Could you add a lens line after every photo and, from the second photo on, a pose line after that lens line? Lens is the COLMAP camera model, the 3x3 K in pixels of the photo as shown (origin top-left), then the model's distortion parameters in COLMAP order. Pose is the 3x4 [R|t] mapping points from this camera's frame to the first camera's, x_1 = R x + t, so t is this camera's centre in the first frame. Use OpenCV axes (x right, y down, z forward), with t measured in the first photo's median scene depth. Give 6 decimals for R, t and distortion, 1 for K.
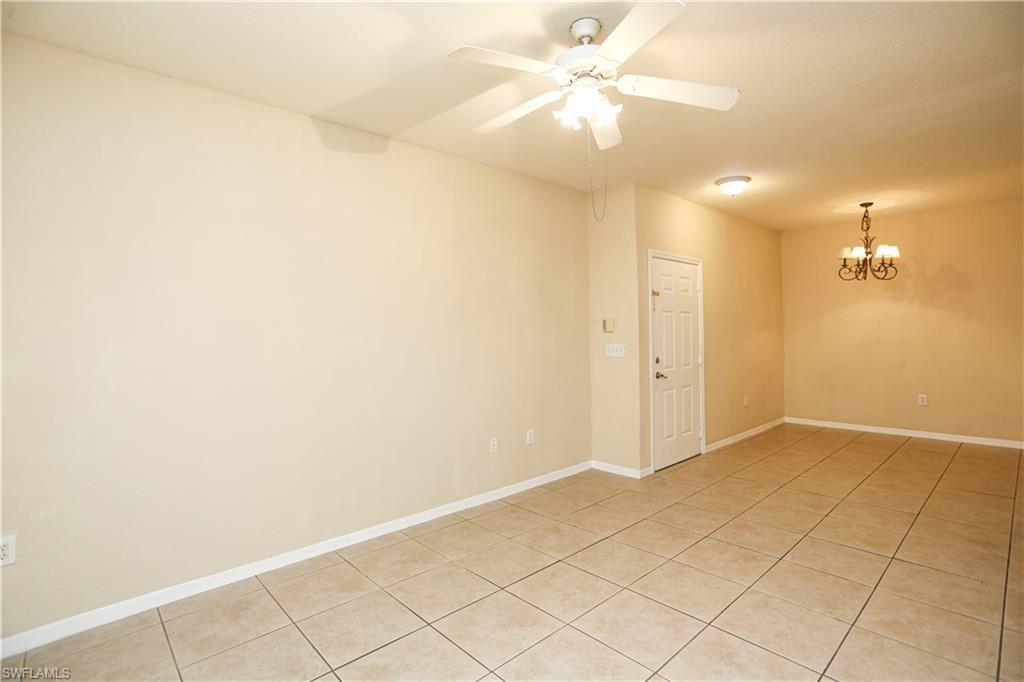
lens RADIAL K [[486.4, 0, 515.0], [0, 486.4, 333.8], [0, 0, 1]] dist [-0.051206, 0.027912]
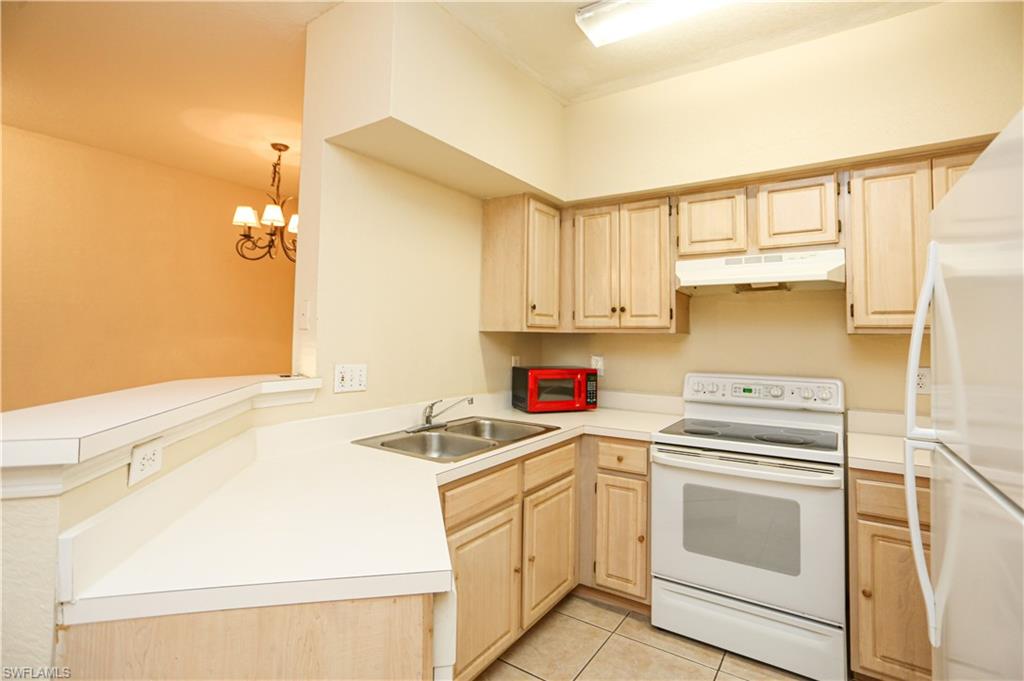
lens RADIAL K [[491.1, 0, 517.8], [0, 491.1, 316.5], [0, 0, 1]] dist [-0.056348, 0.027707]
pose [[0.970002, 0.042569, 0.239342, 1.401413], [-0.032025, 0.998345, -0.047776, -0.025012], [-0.240979, 0.038678, 0.969759, 0.440874]]
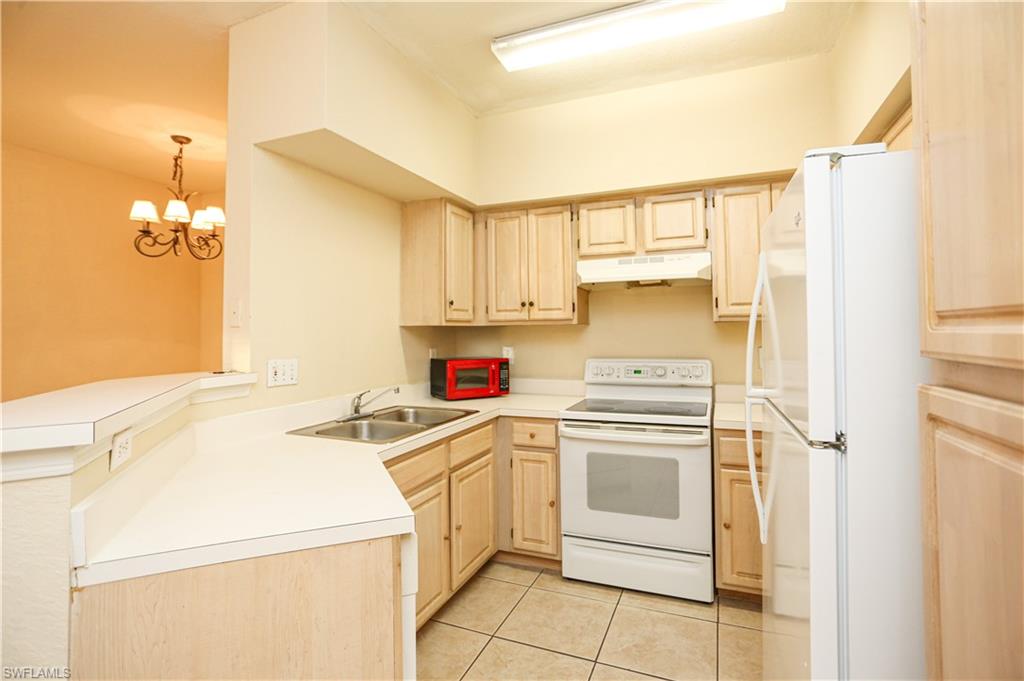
lens RADIAL K [[492.6, 0, 517.3], [0, 492.6, 318.7], [0, 0, 1]] dist [-0.060428, 0.024011]
pose [[0.903829, 0.022017, 0.427328, 1.352191], [-0.007200, 0.999316, -0.036260, -0.020397], [-0.427834, 0.029697, 0.903369, 0.375413]]
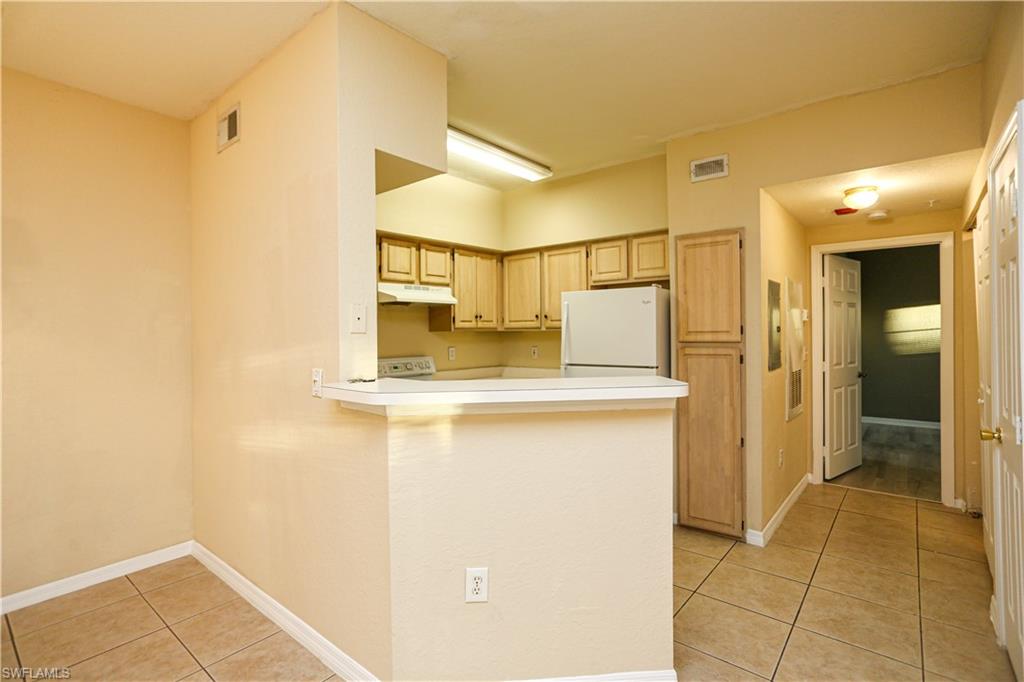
lens RADIAL K [[492.7, 0, 517.8], [0, 492.7, 334.7], [0, 0, 1]] dist [-0.054609, 0.034991]
pose [[-0.141870, 0.017364, 0.989733, 0.692915], [0.015446, 0.999763, -0.015326, -0.016250], [-0.989765, 0.013113, -0.142104, 0.958510]]
